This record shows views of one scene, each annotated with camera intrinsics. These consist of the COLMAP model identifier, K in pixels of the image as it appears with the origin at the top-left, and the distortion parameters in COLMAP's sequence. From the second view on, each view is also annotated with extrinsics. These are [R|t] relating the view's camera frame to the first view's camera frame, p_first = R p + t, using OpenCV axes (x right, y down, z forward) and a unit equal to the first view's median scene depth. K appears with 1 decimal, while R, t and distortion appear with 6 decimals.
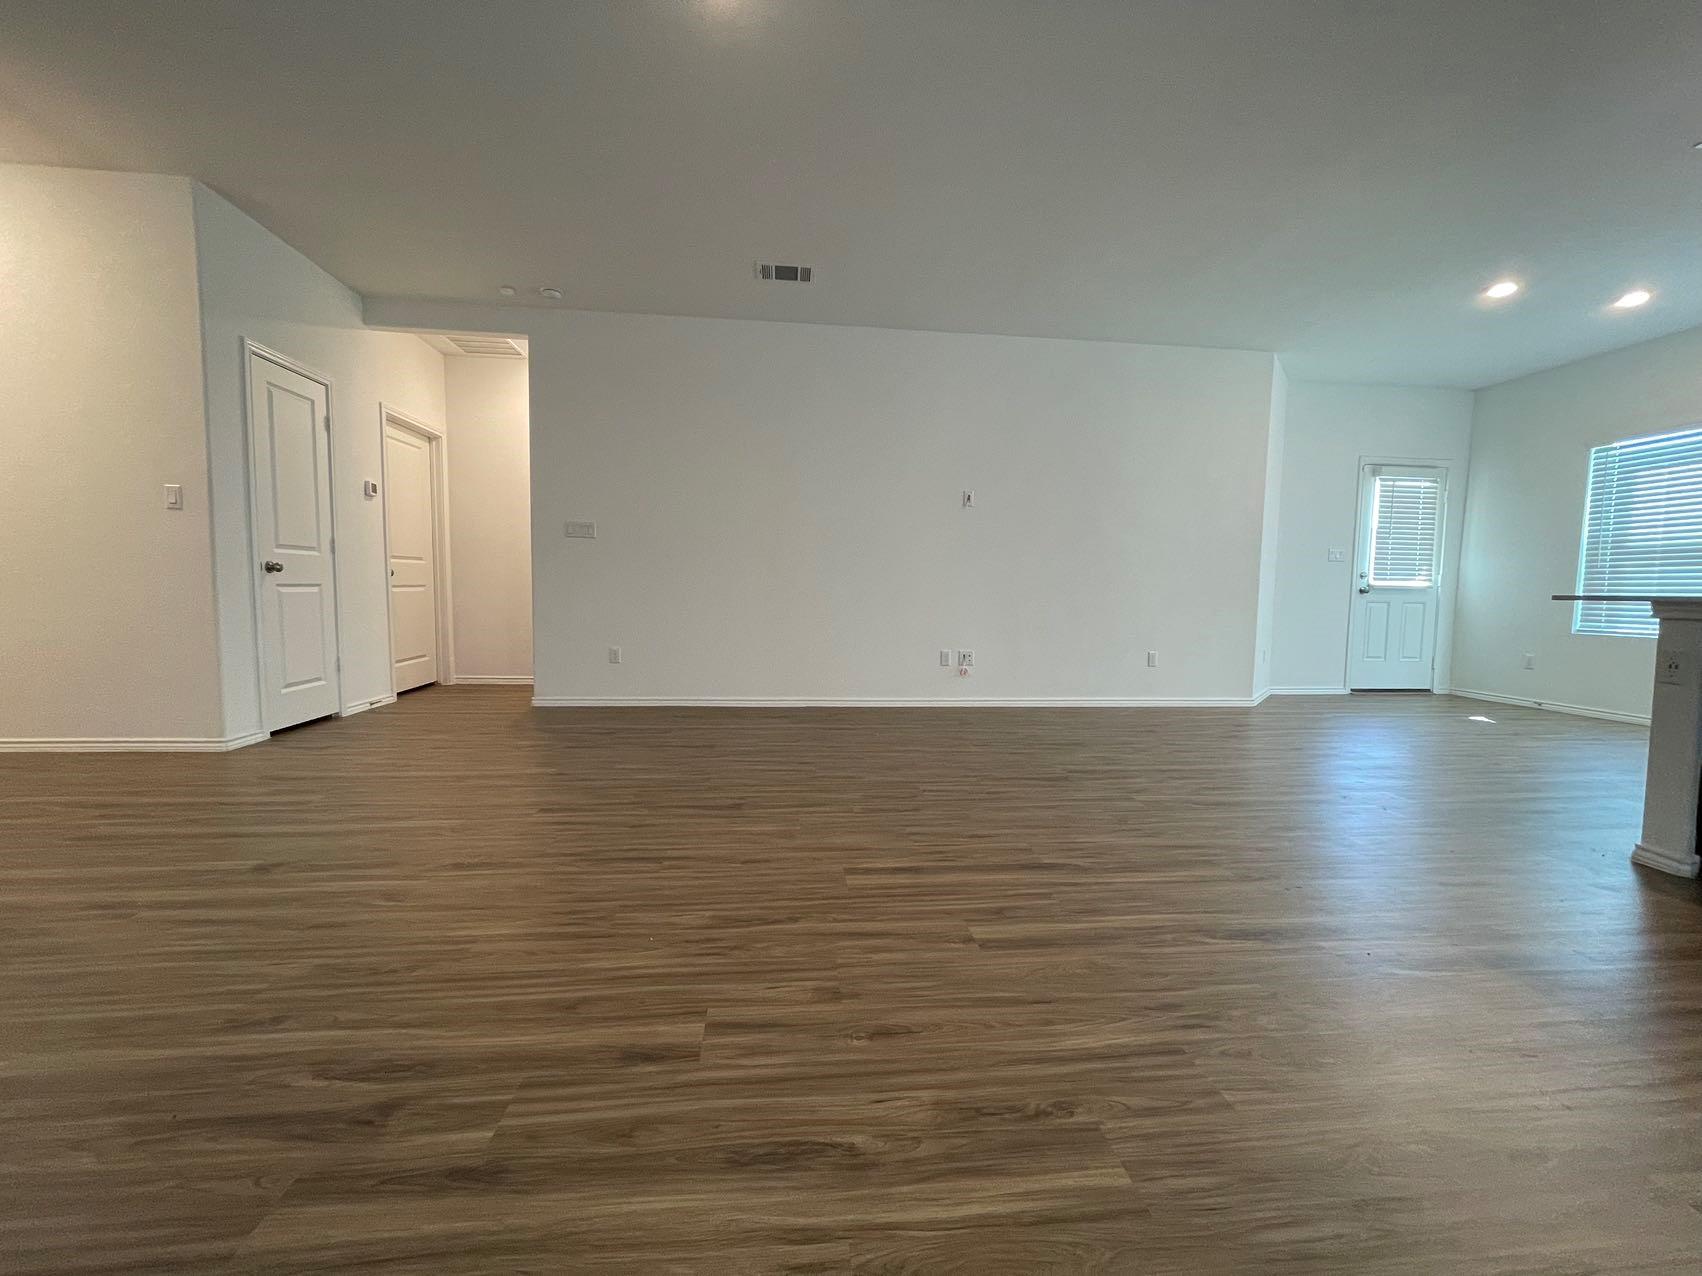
lens RADIAL K [[680.5, 0, 851.0], [0, 680.5, 638.0], [0, 0, 1]] dist [-0.003079, -0.000376]
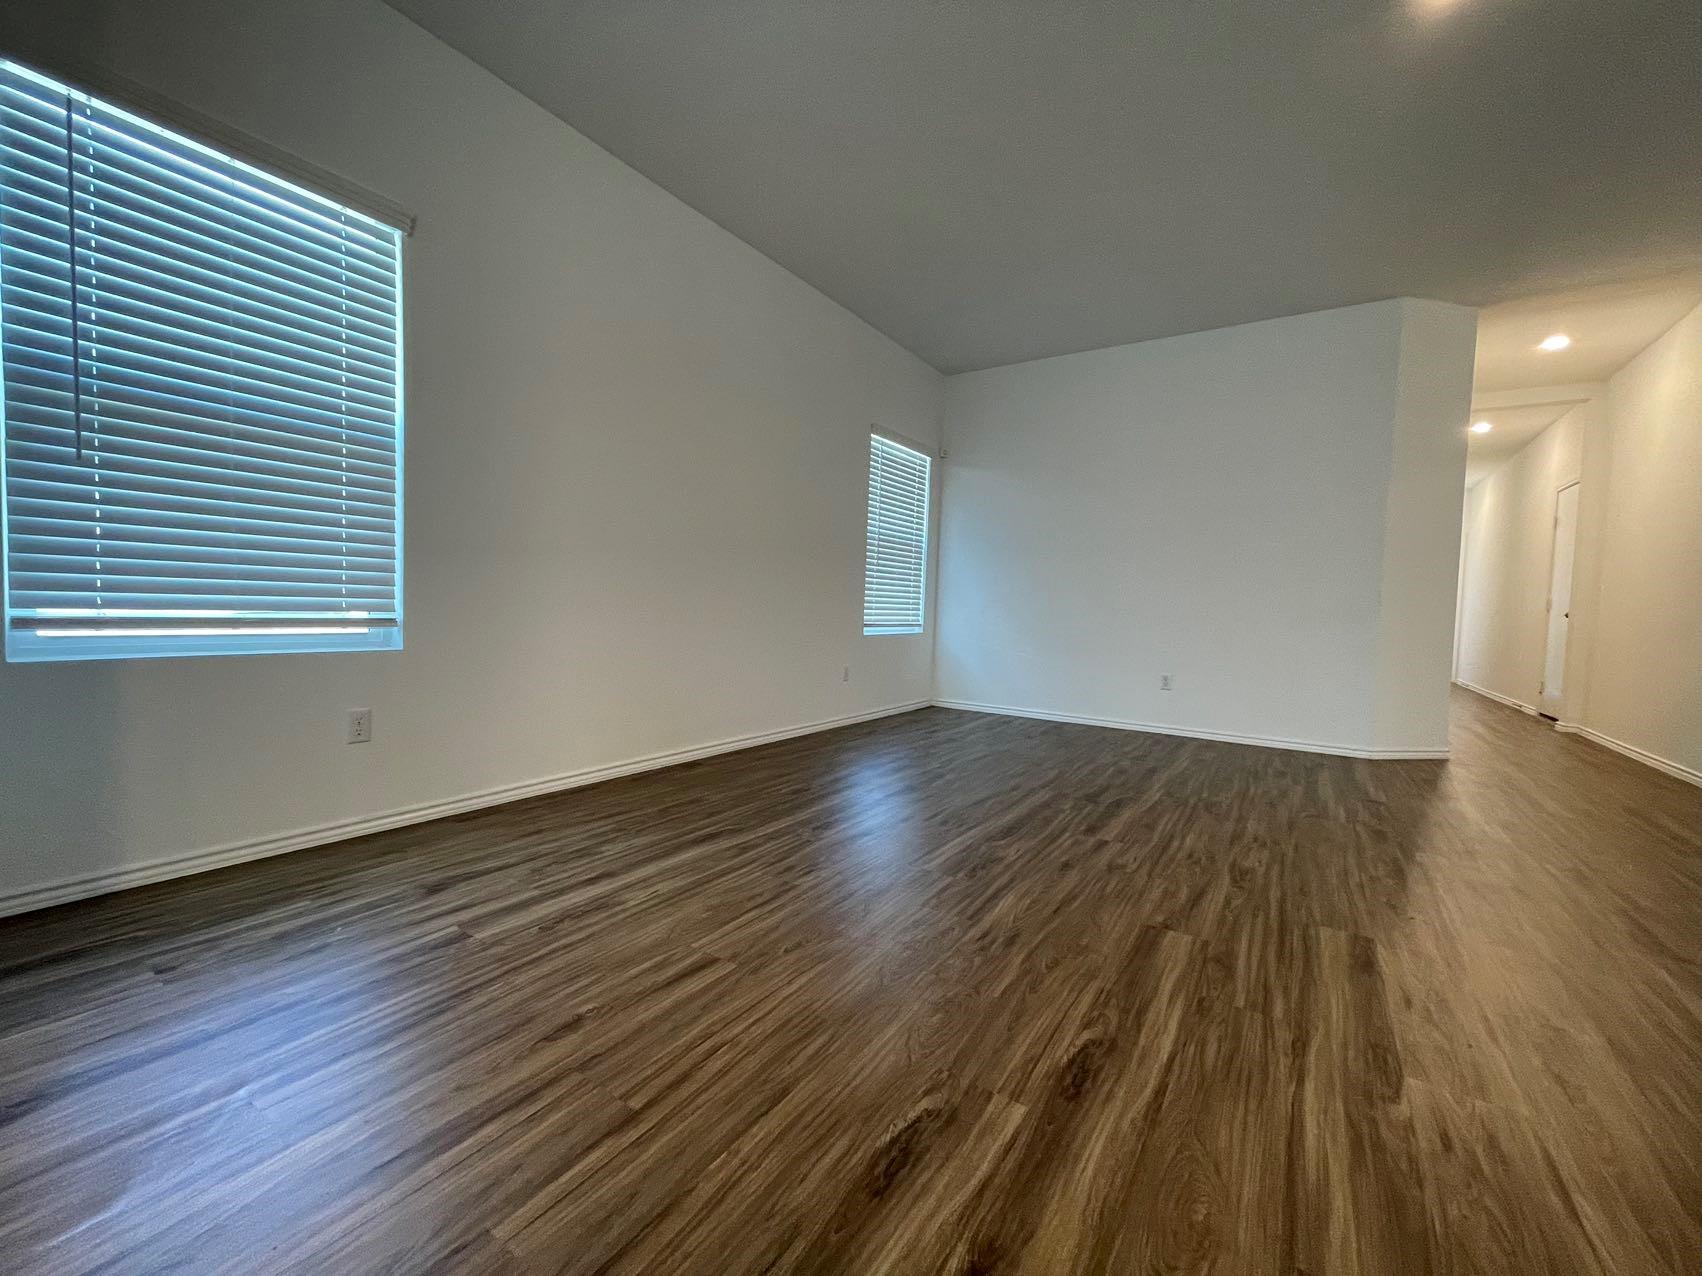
lens RADIAL K [[680.5, 0, 851.0], [0, 680.5, 638.0], [0, 0, 1]] dist [-0.003079, -0.000376]
pose [[-0.629252, -0.000181, -0.777201, 1.249568], [-0.102443, 0.991294, 0.082712, -0.039606], [0.770420, 0.131665, -0.623793, 1.165881]]
